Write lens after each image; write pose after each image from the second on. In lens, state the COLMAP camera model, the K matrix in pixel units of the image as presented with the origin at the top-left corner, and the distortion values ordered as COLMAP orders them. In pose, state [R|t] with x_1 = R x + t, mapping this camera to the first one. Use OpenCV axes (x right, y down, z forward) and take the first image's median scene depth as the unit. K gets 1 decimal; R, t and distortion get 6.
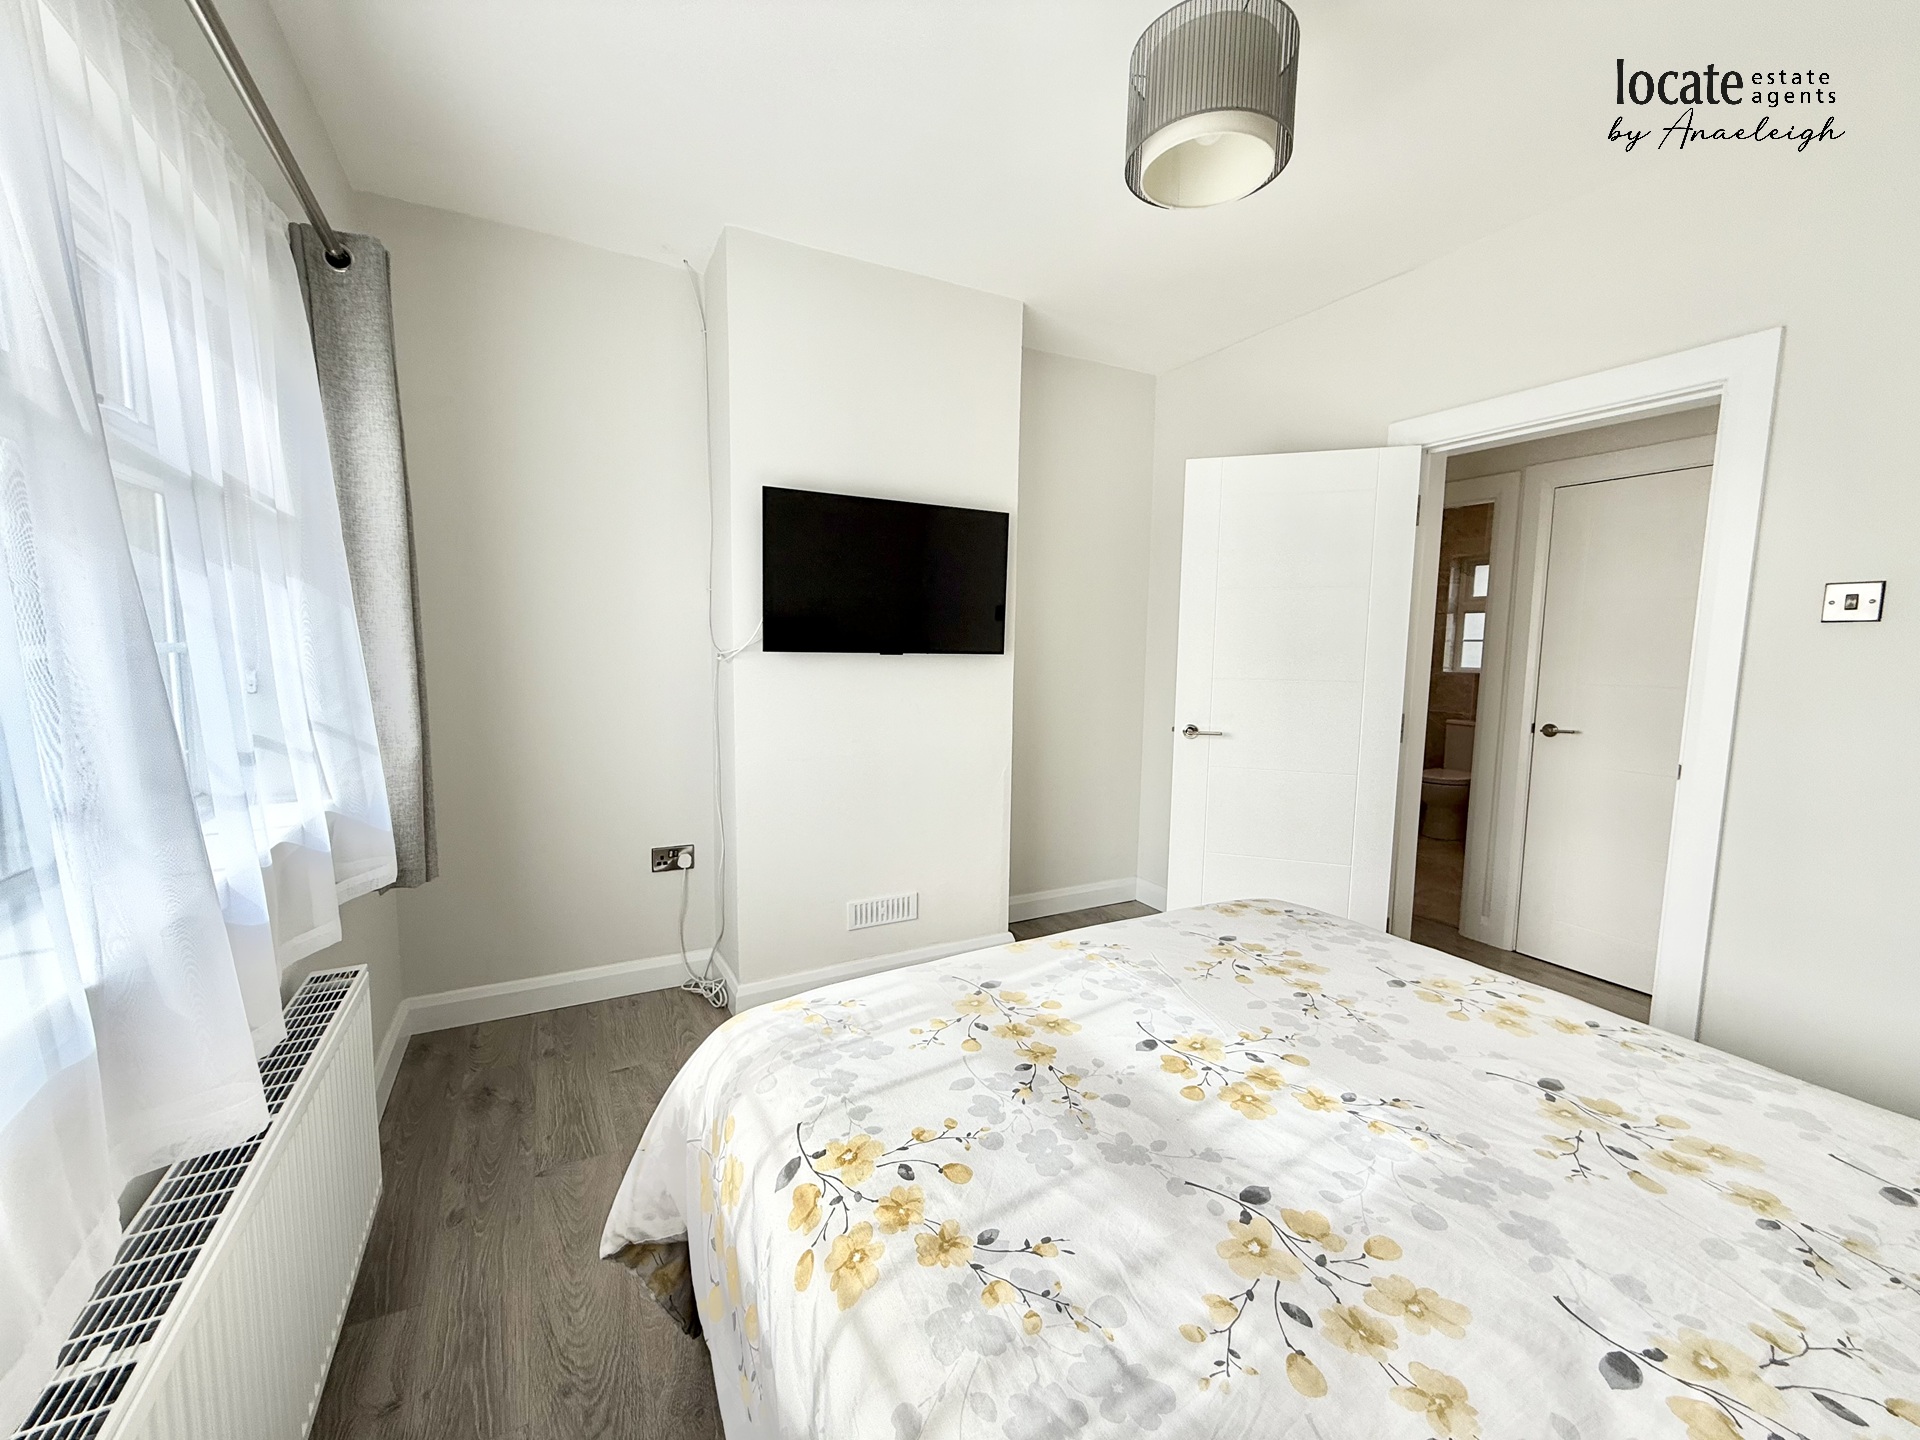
lens RADIAL K [[760.9, 0, 952.7], [0, 760.9, 720.9], [0, 0, 1]] dist [-0.000698, 0.000440]
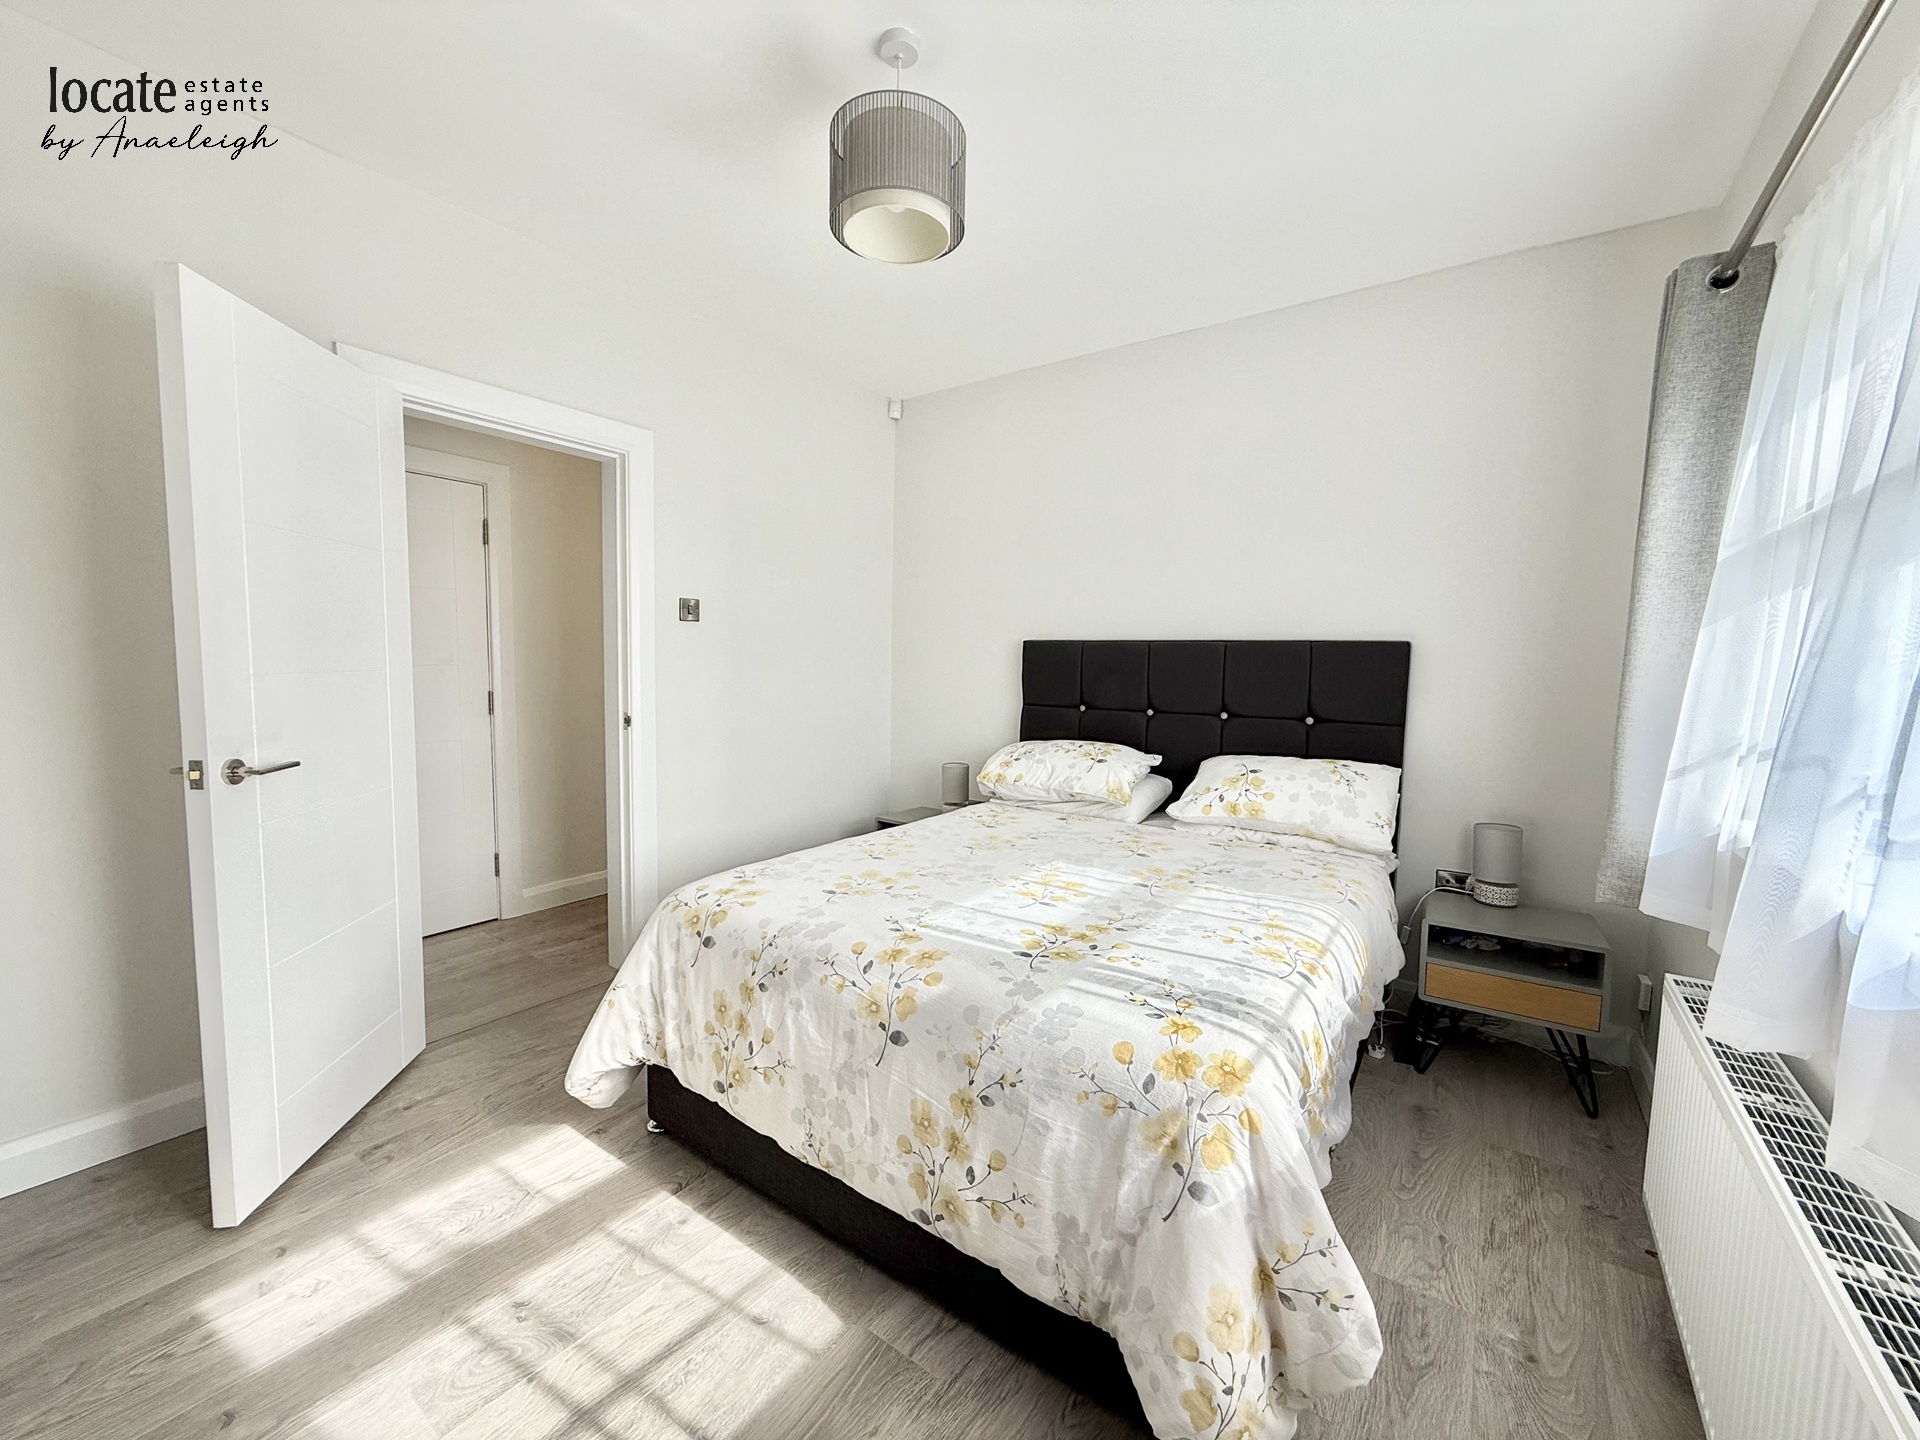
lens RADIAL K [[760.9, 0, 952.7], [0, 760.9, 720.9], [0, 0, 1]] dist [-0.000698, 0.000440]
pose [[-0.440456, -0.099878, 0.892201, -0.885823], [0.066741, 0.987400, 0.143484, -0.148015], [-0.895290, 0.122745, -0.428240, 1.610658]]
